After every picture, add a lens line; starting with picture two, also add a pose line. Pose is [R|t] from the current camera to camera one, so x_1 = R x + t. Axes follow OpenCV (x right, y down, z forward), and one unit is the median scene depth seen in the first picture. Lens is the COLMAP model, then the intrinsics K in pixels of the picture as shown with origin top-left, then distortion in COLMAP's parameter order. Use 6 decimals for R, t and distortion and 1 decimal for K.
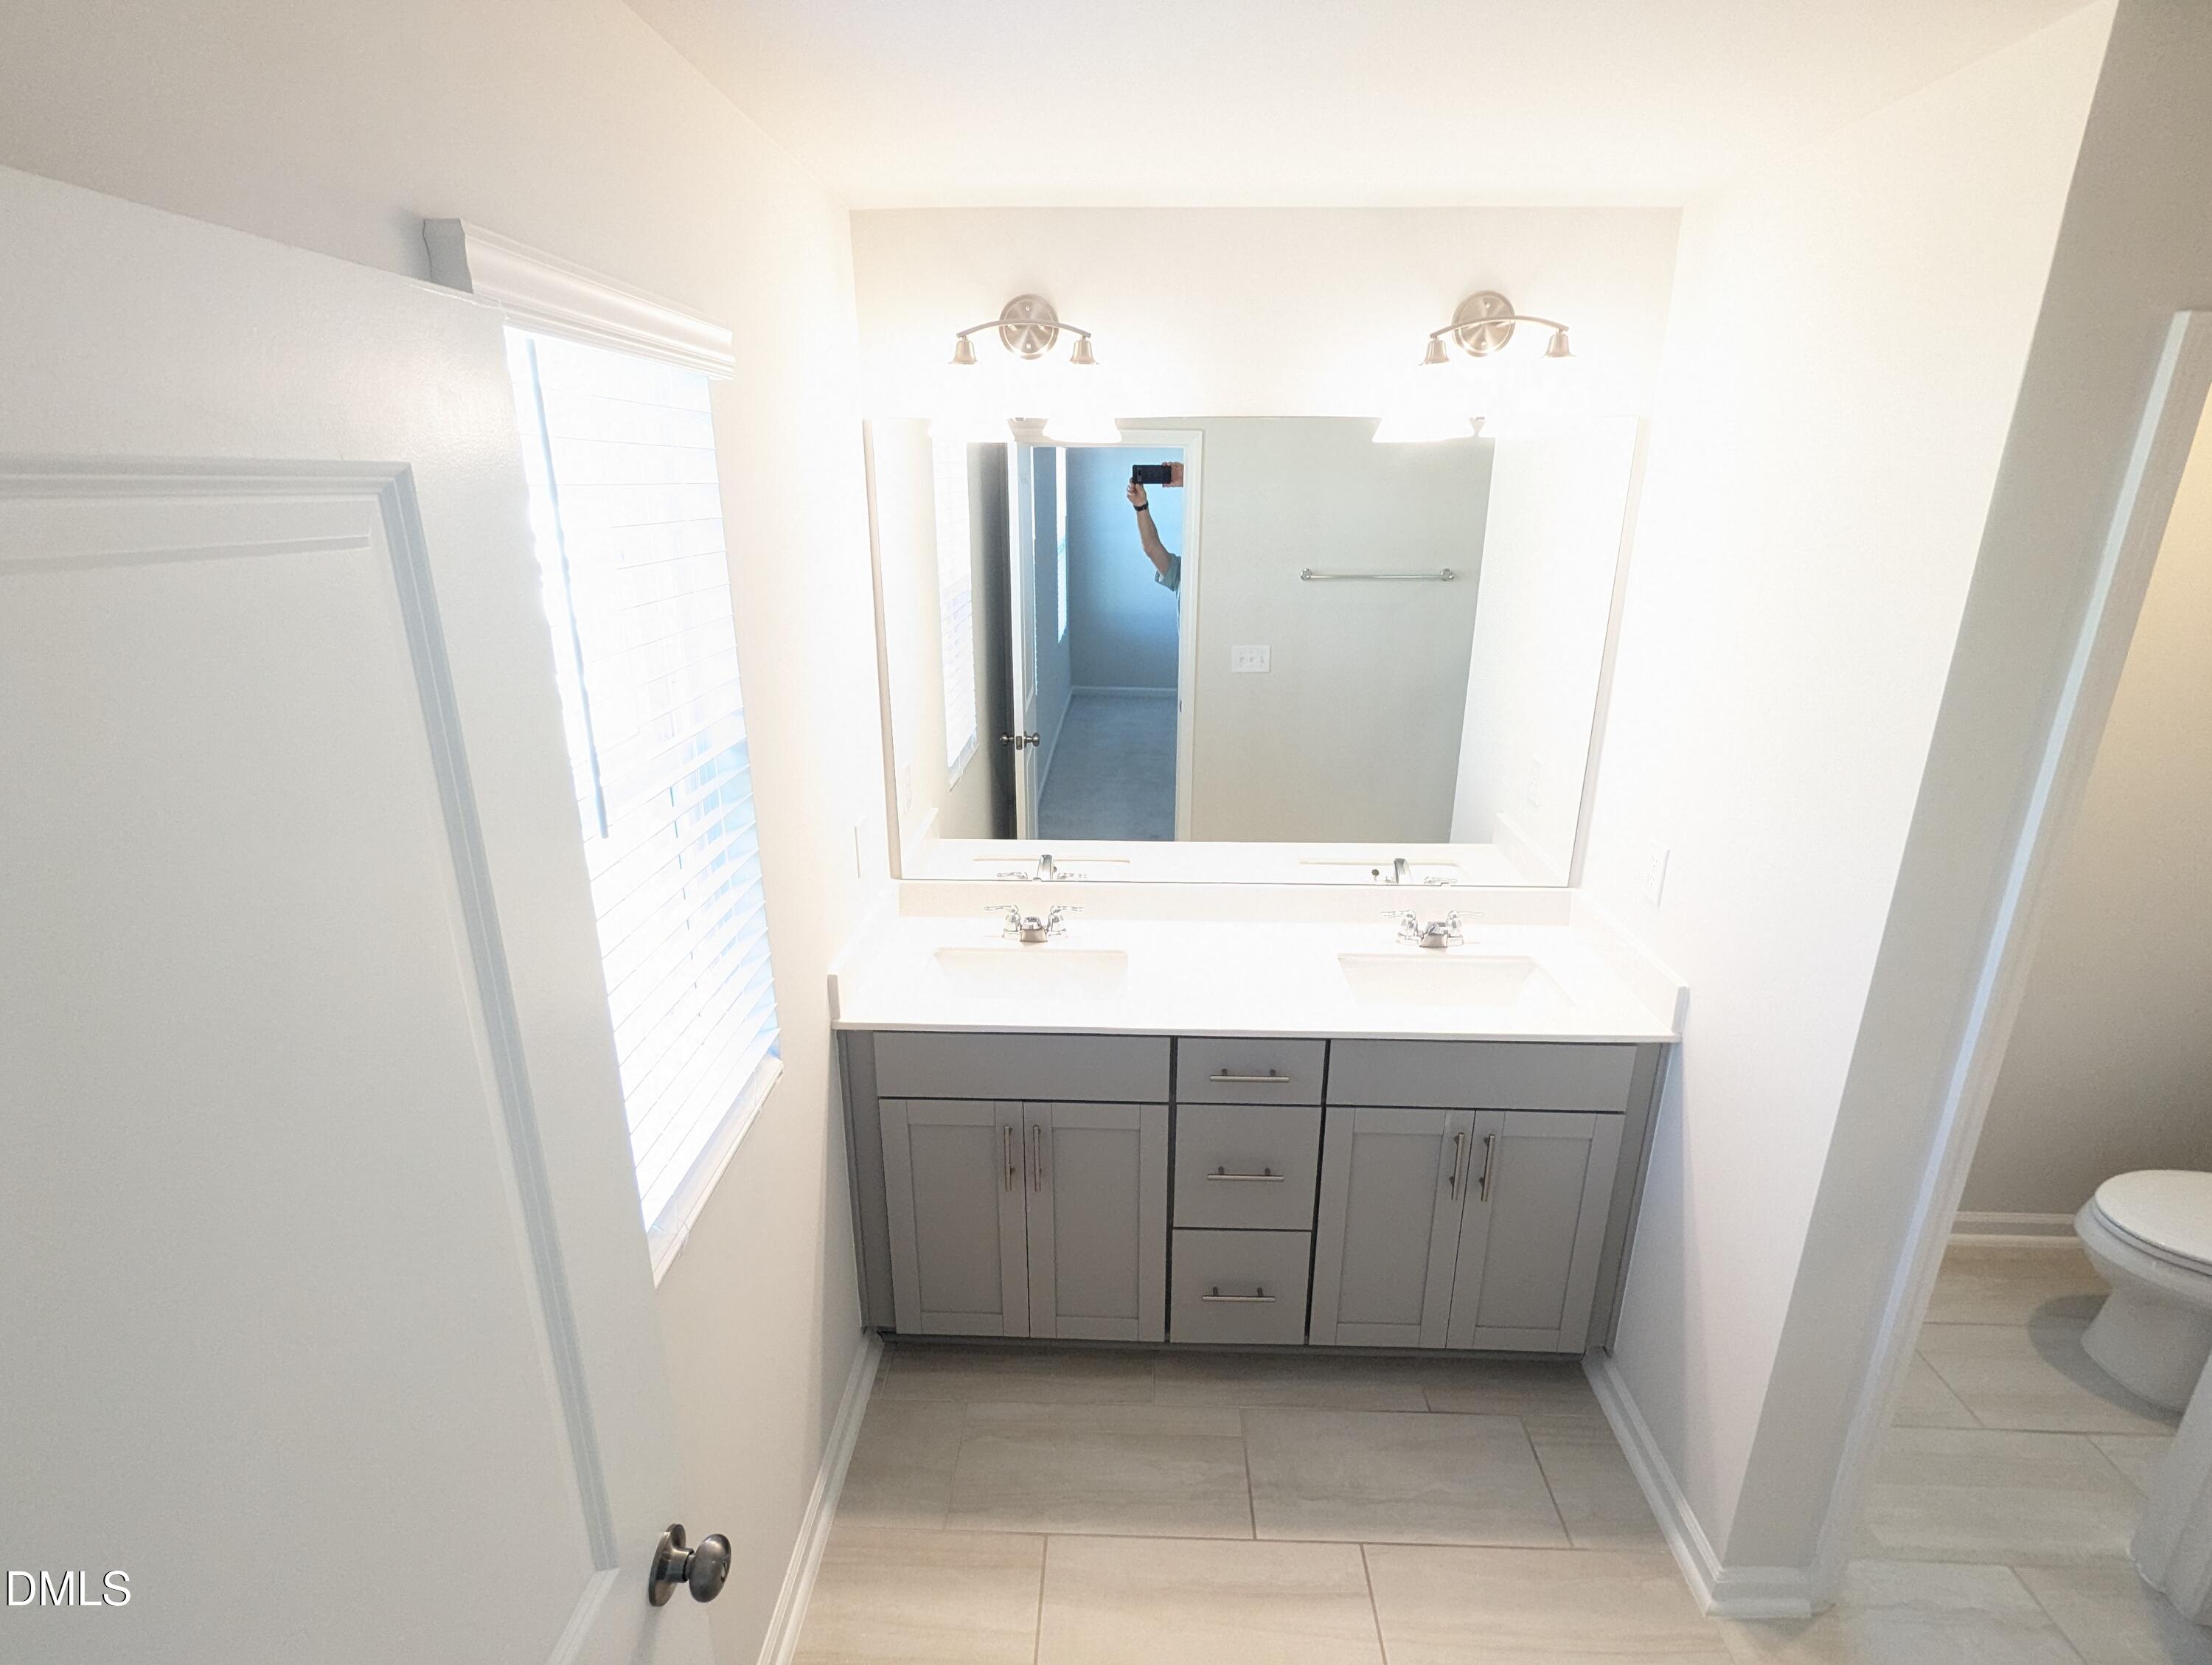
lens RADIAL K [[1055.8, 0, 1104.2], [0, 1055.8, 826.8], [0, 0, 1]] dist [-0.000196, 0.002512]
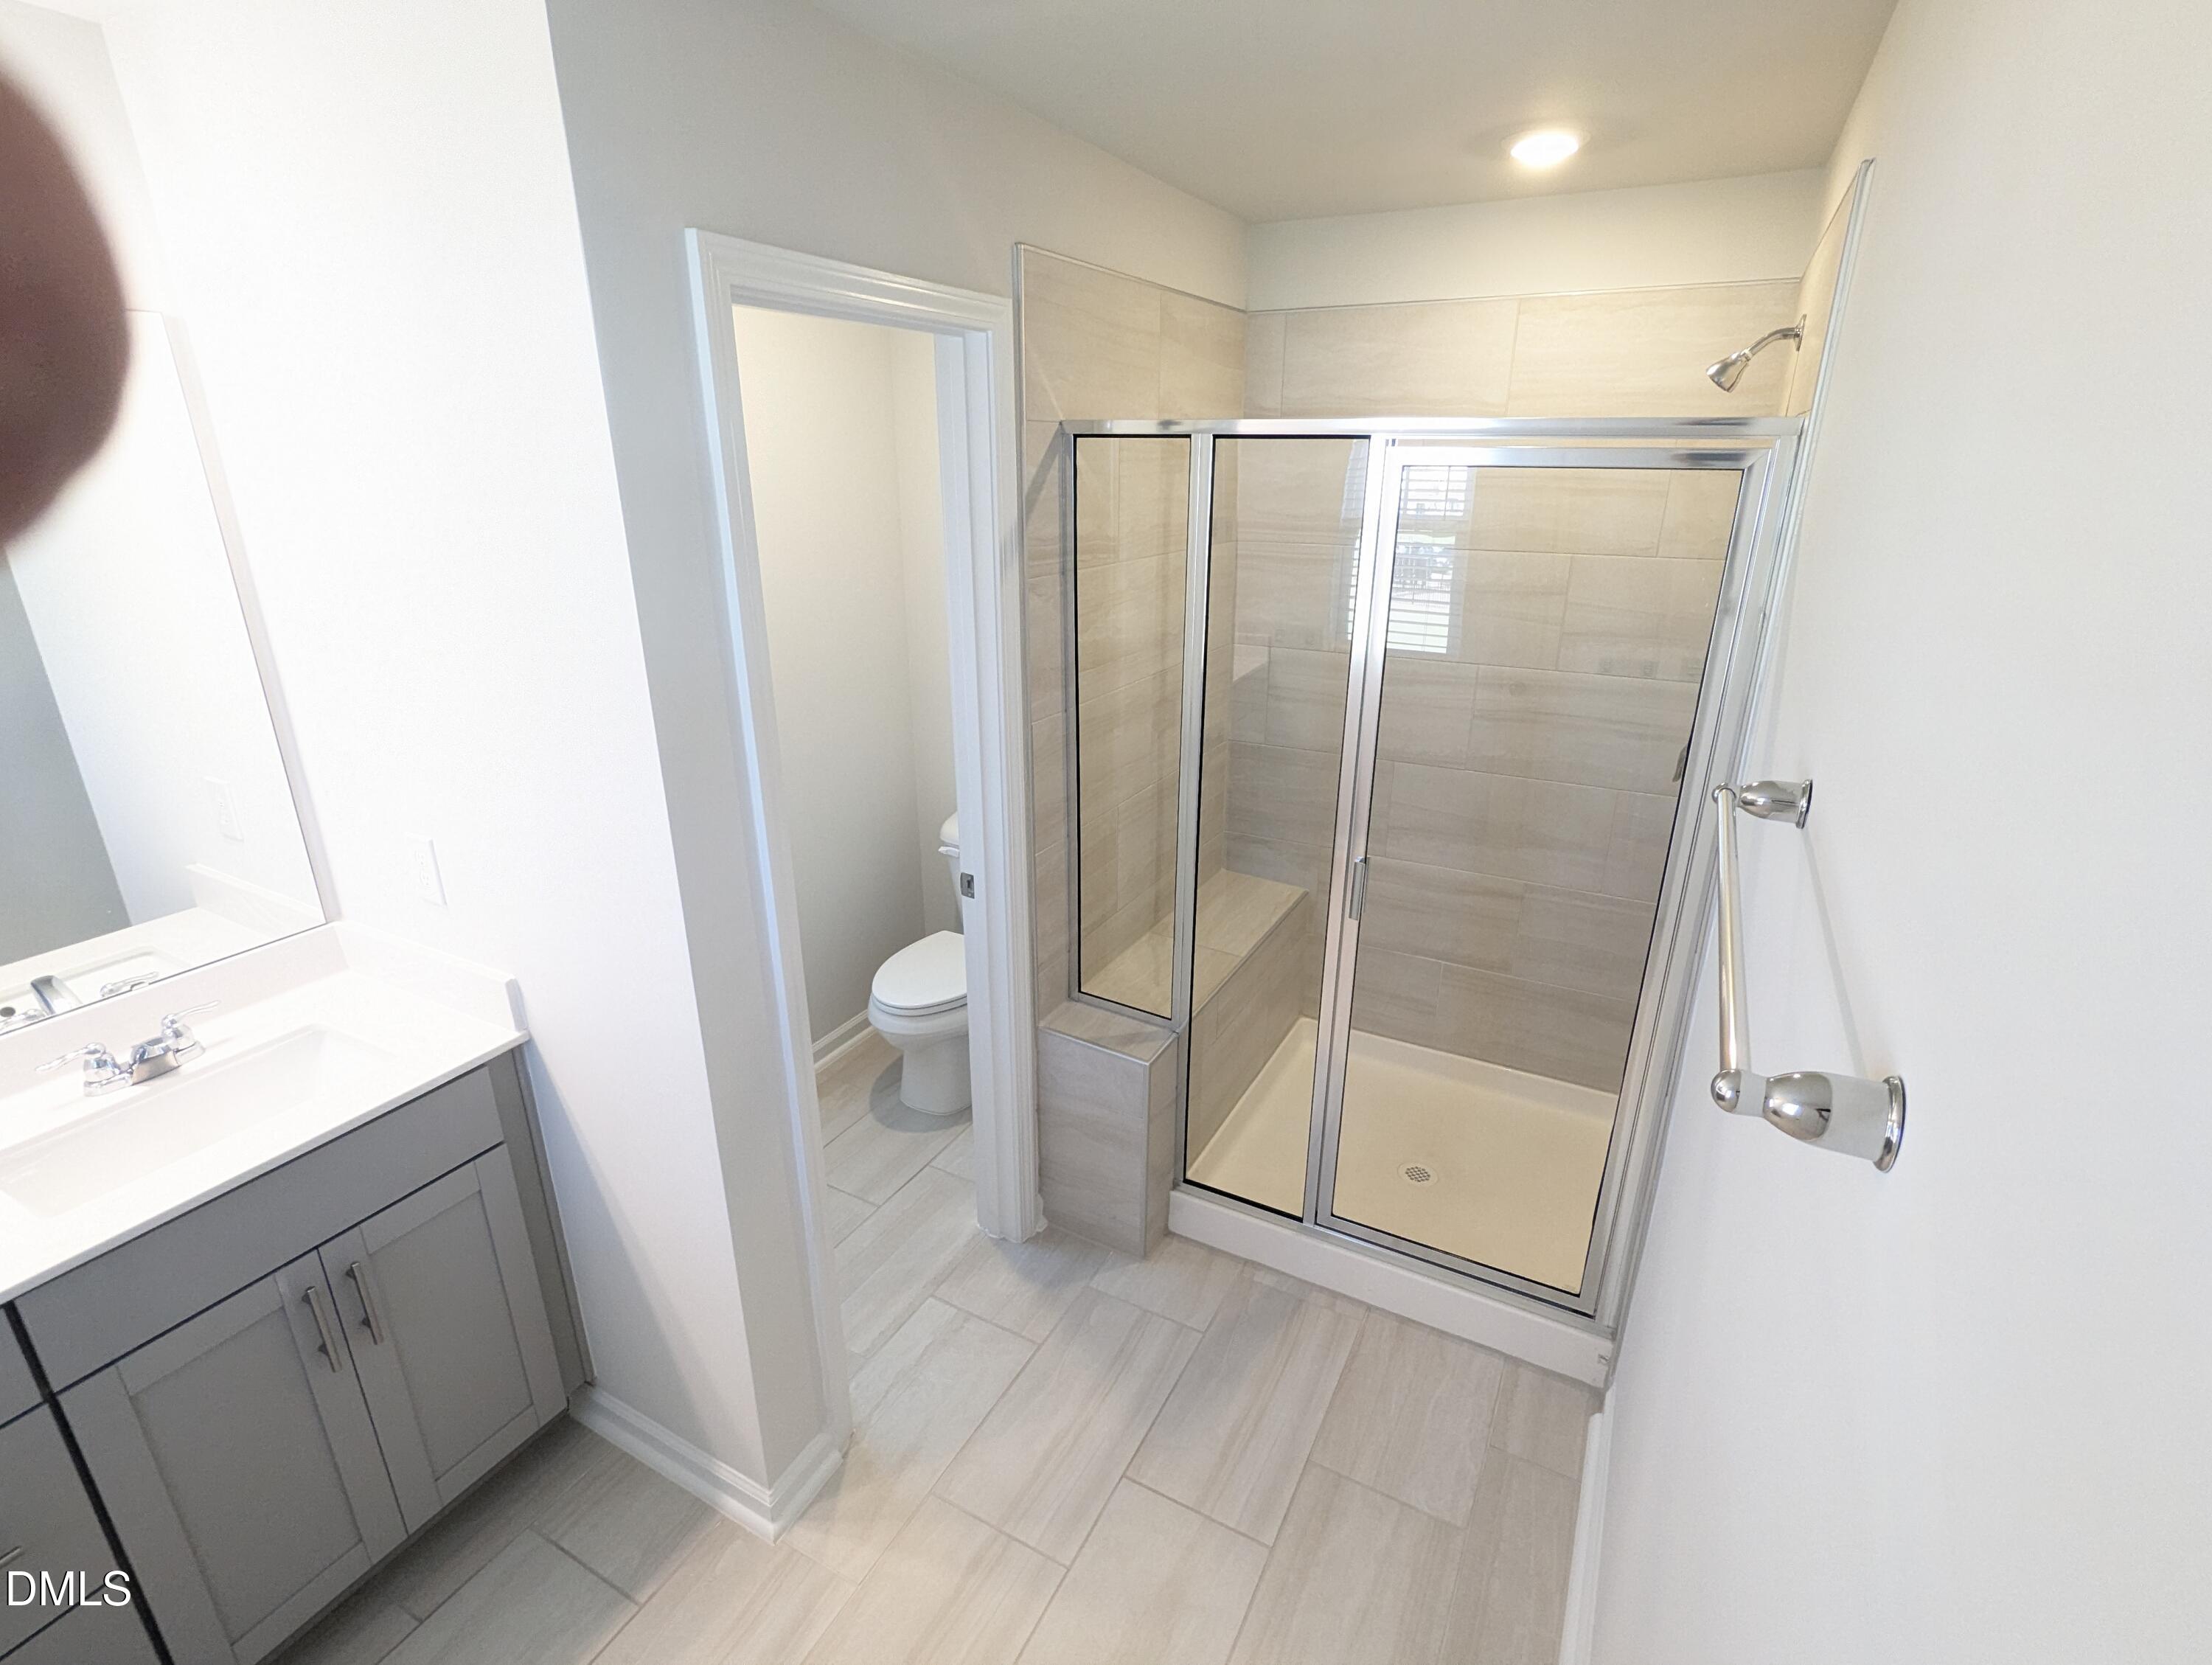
lens RADIAL K [[1055.8, 0, 1103.1], [0, 1055.8, 830.4], [0, 0, 1]] dist [-0.000196, 0.002512]
pose [[0.442251, -0.306412, 0.842927, 0.056579], [0.281864, 0.939697, 0.193705, 0.002605], [-0.851449, 0.151925, 0.501949, 0.104955]]
